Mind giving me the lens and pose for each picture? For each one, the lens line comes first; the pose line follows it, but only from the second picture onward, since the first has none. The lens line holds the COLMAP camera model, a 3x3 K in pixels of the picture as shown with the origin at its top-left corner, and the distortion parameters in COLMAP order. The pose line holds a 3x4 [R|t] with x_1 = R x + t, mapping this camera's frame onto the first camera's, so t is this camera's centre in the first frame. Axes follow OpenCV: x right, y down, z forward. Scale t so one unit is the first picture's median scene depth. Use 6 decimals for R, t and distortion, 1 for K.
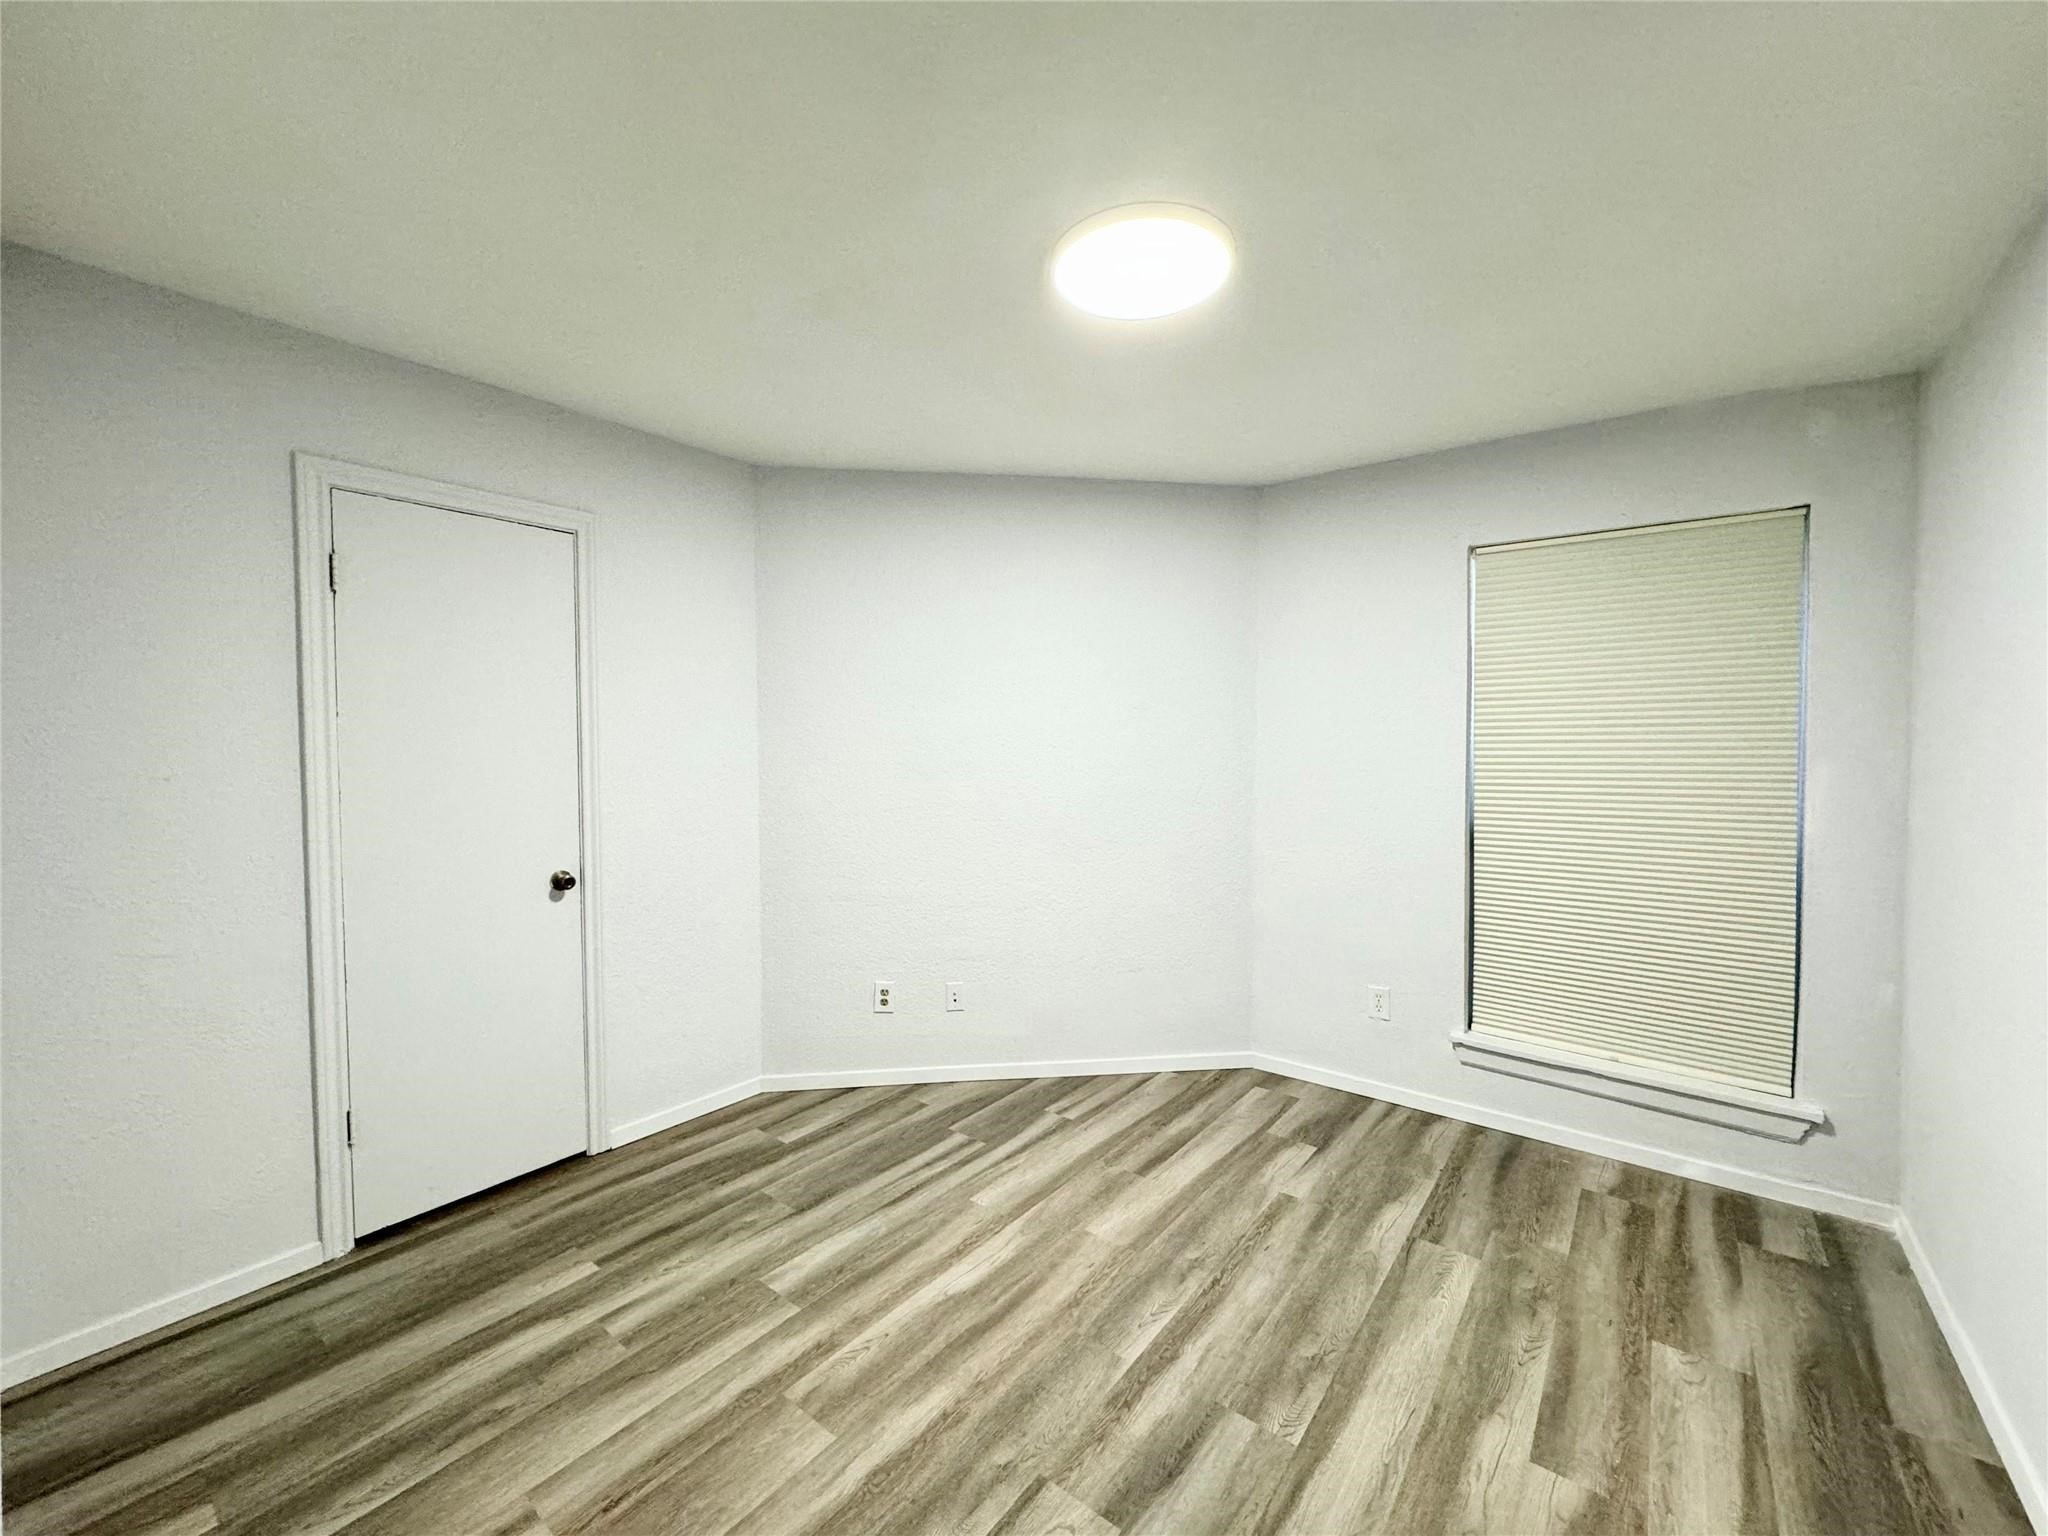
lens RADIAL K [[810.6, 0, 1023.0], [0, 810.6, 761.9], [0, 0, 1]] dist [0.001840, 0.000235]
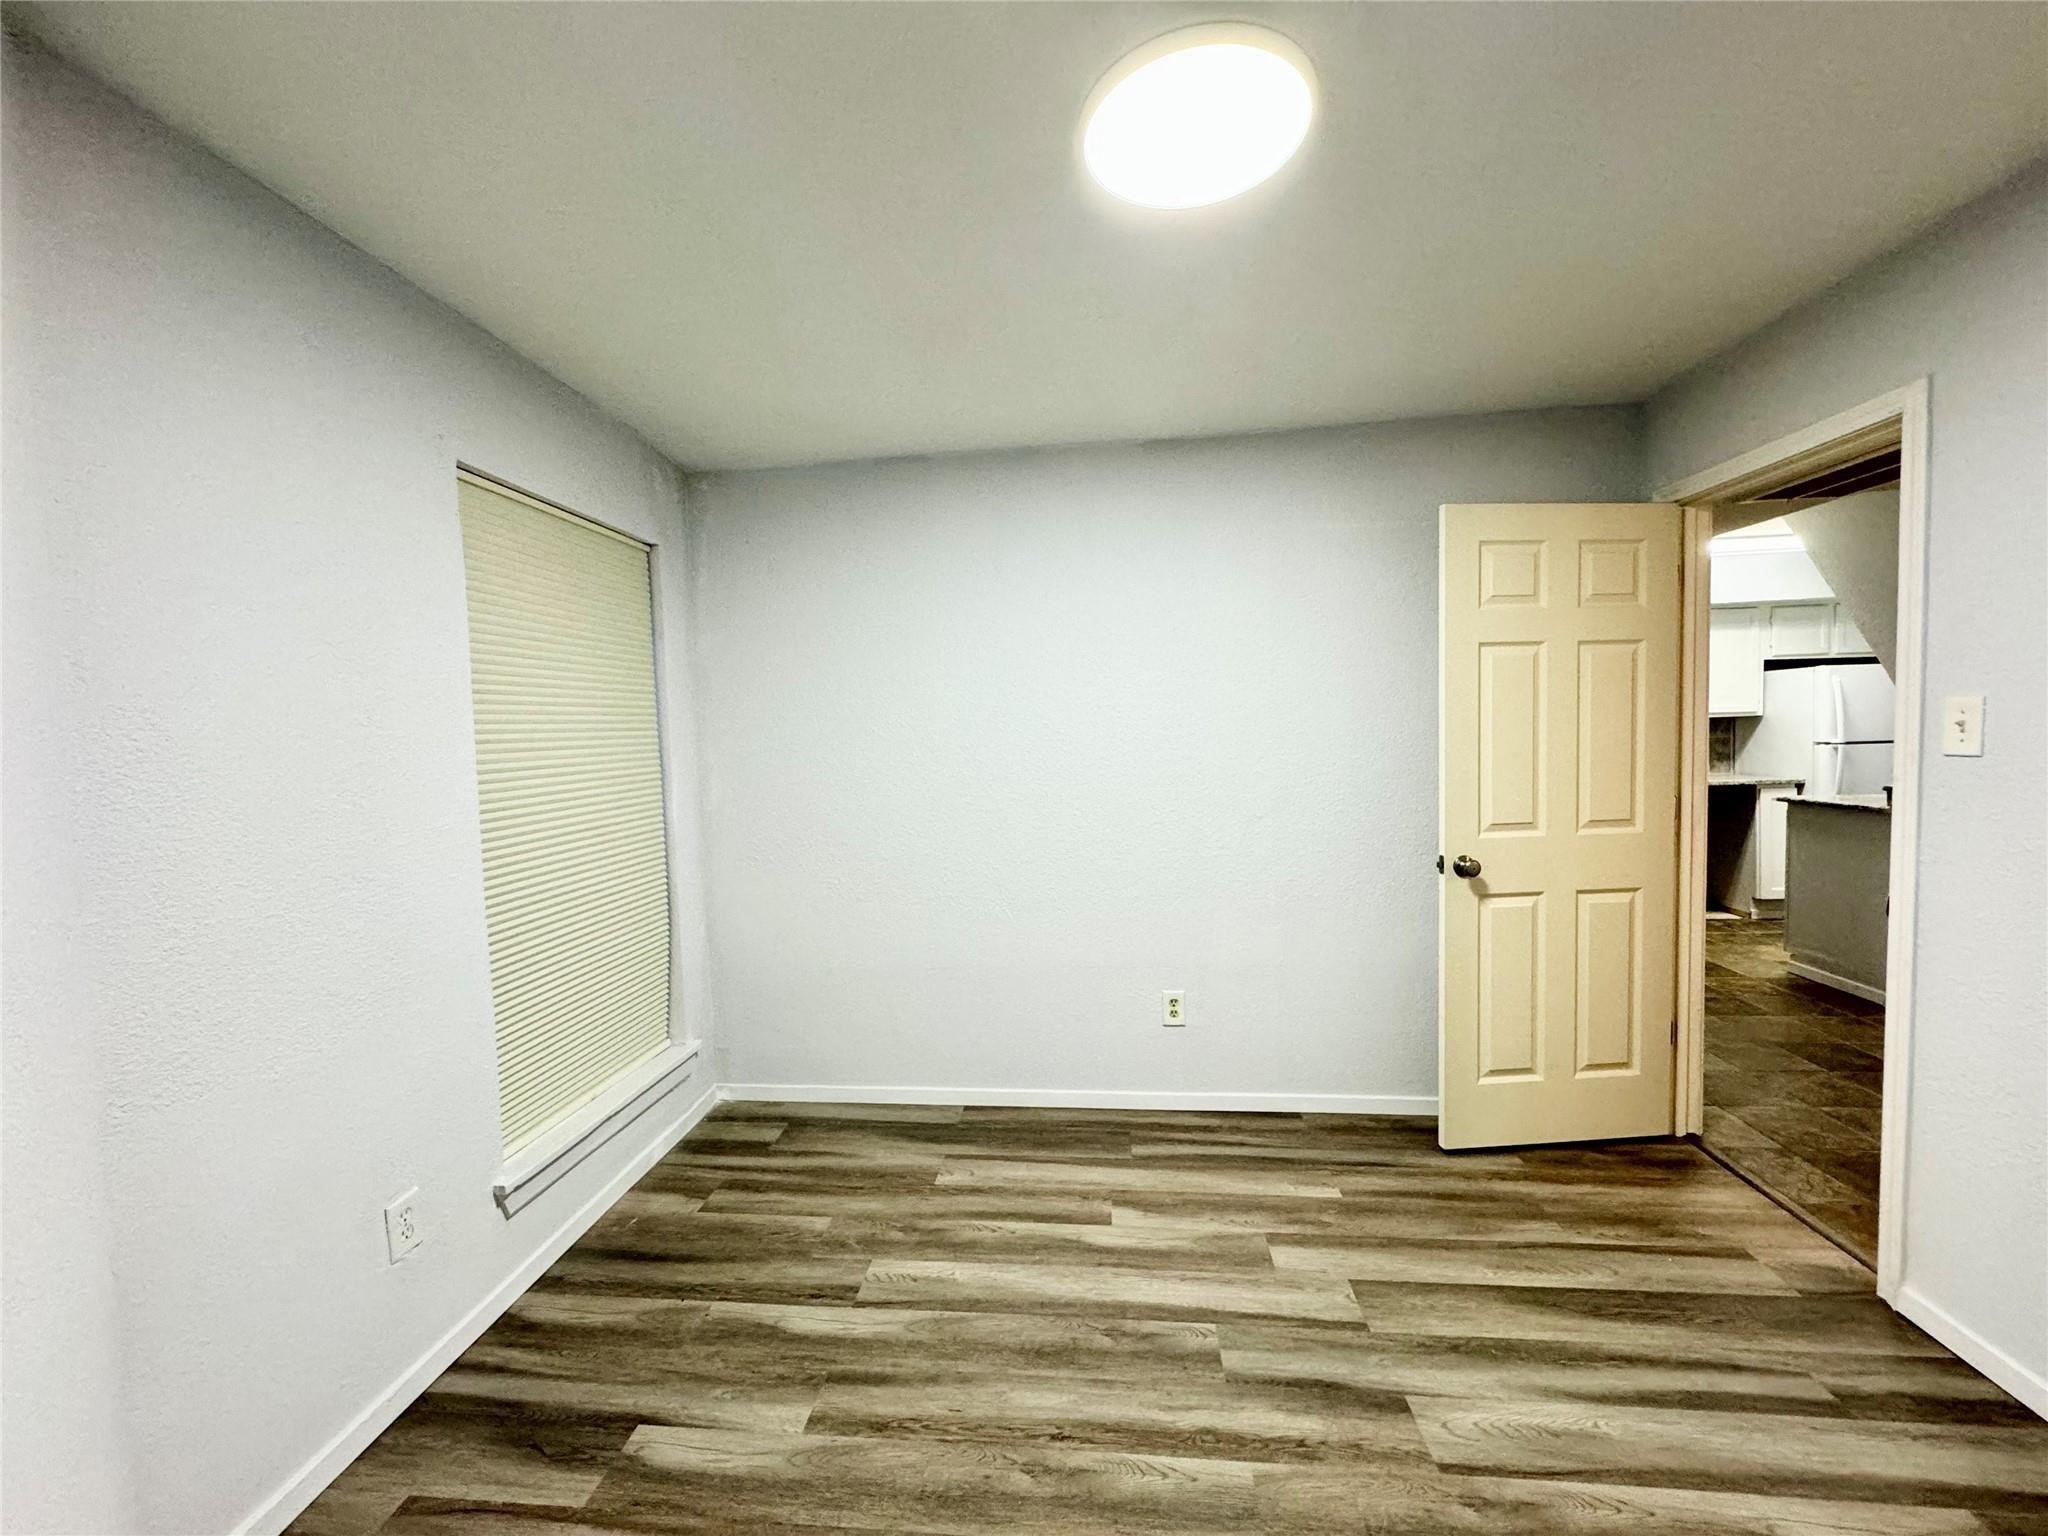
lens RADIAL K [[810.6, 0, 1021.1], [0, 810.6, 777.5], [0, 0, 1]] dist [0.001840, 0.000235]
pose [[-0.532692, -0.035771, 0.845553, -0.363015], [0.046896, 0.996324, 0.071694, -0.045331], [-0.845009, 0.077844, -0.529056, 1.333451]]
